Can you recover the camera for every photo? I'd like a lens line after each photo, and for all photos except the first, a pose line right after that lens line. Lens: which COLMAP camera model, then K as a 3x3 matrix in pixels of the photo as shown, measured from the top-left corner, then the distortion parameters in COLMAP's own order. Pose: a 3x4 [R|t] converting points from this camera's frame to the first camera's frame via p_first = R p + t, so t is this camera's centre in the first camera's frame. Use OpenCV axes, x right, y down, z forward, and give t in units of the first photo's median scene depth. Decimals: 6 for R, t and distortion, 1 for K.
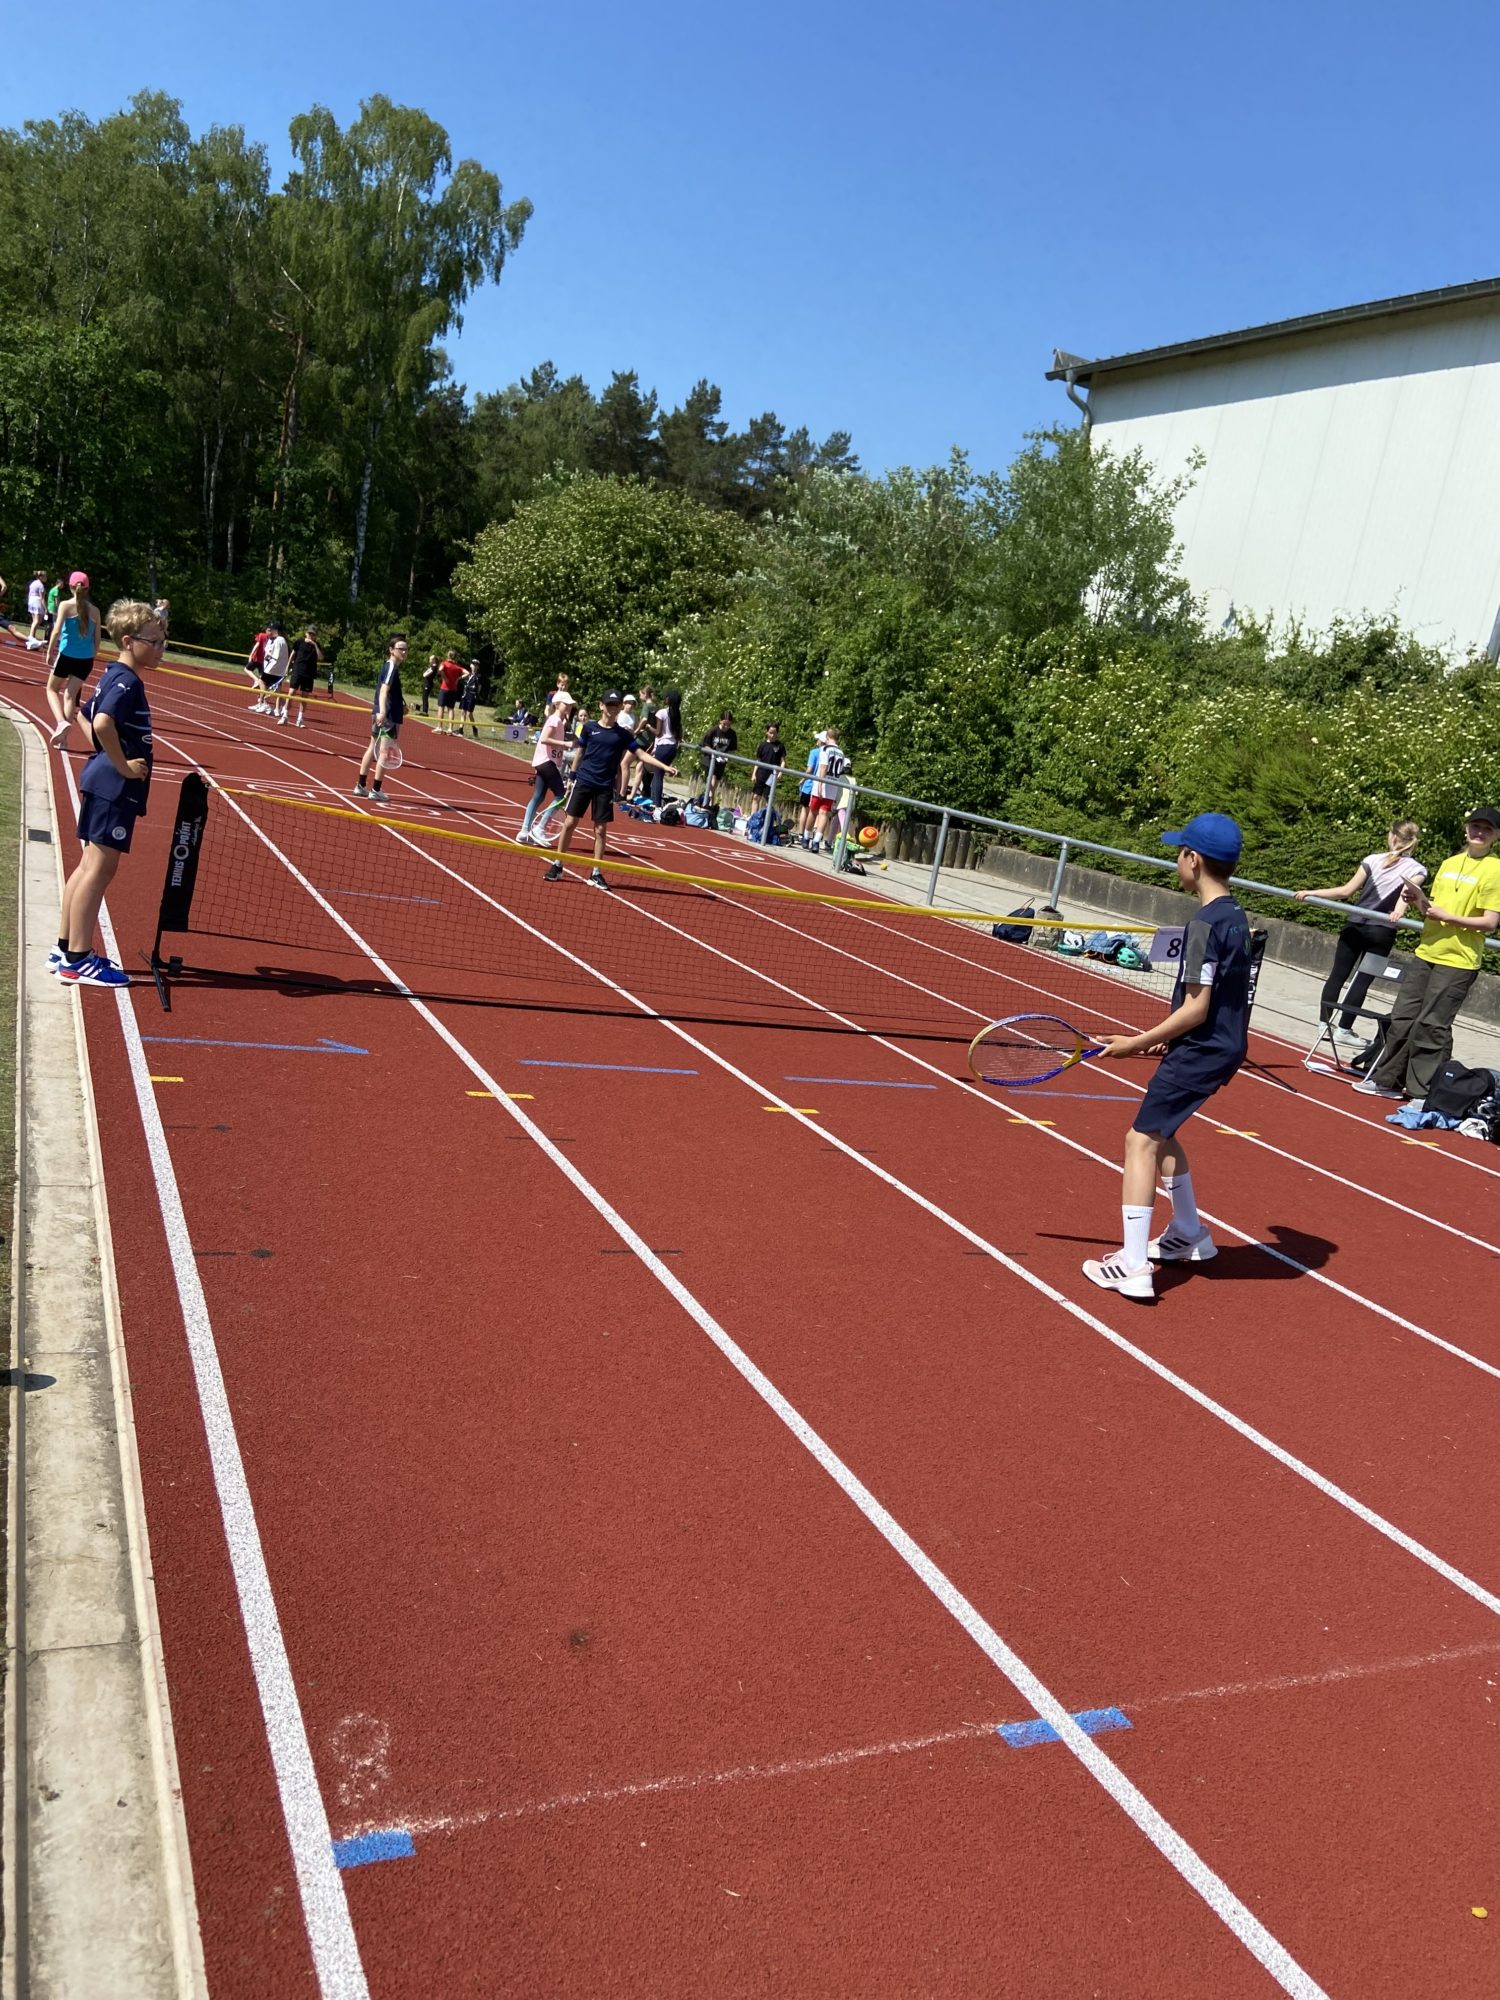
lens RADIAL K [[1503.7, 0, 750.0], [0, 1503.7, 1000.0], [0, 0, 1]] dist [0.111521, -0.134799]
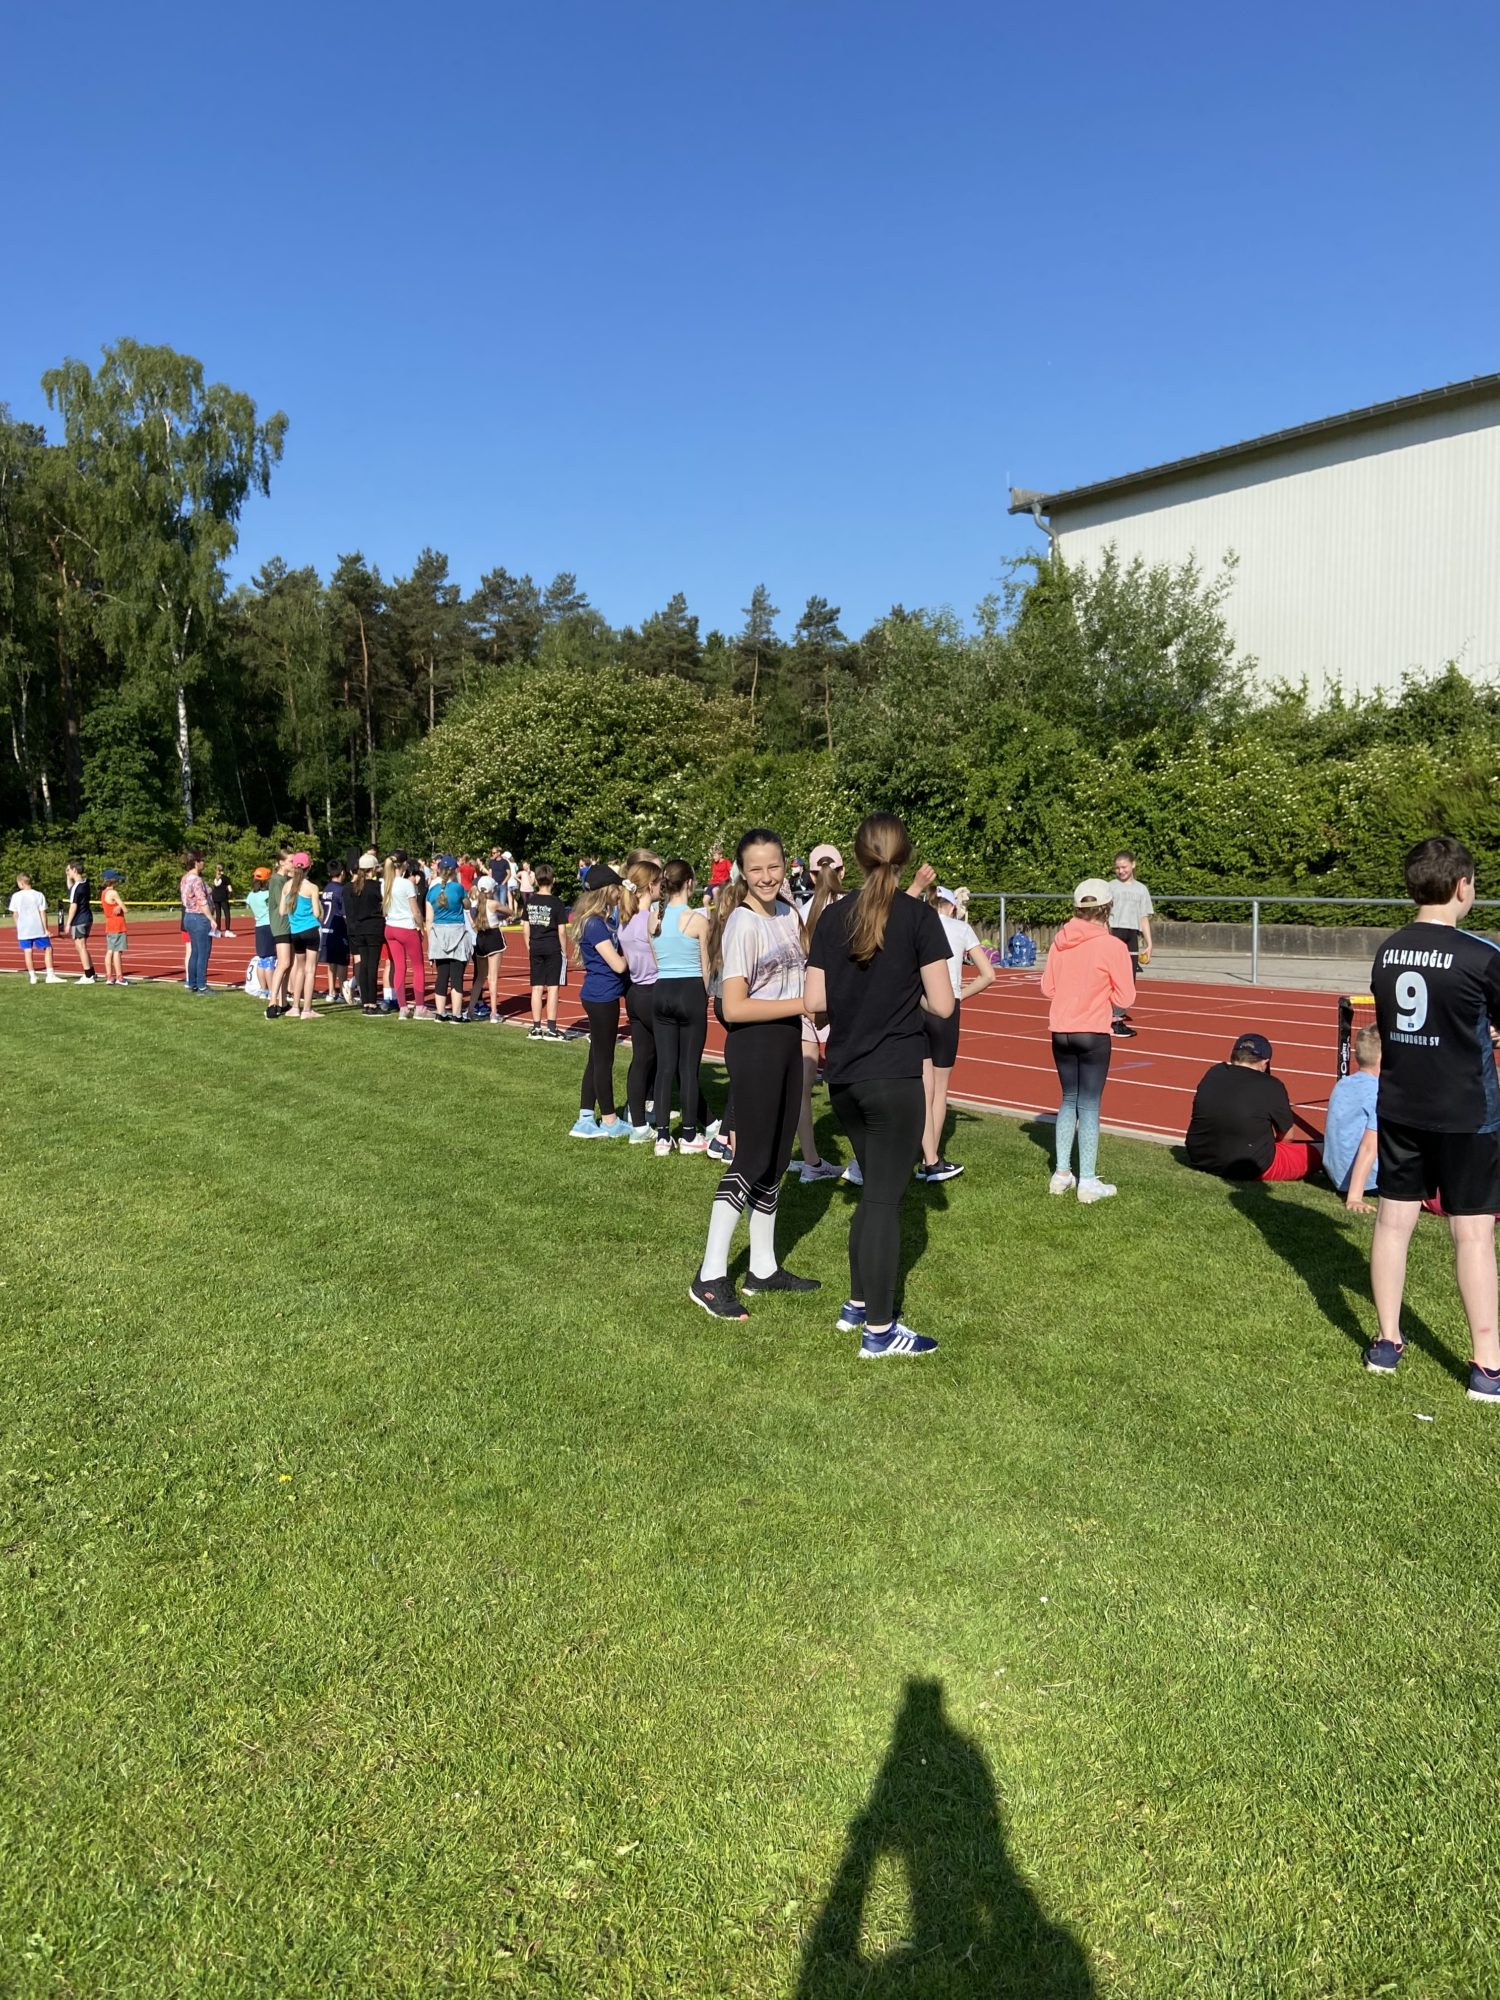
lens RADIAL K [[1503.7, 0, 750.0], [0, 1503.7, 1000.0], [0, 0, 1]] dist [0.111521, -0.134799]
pose [[0.958011, -0.223182, 0.180012, -0.116988], [0.234967, 0.970878, -0.046762, -0.022546], [-0.164333, 0.087095, 0.982552, -0.016020]]
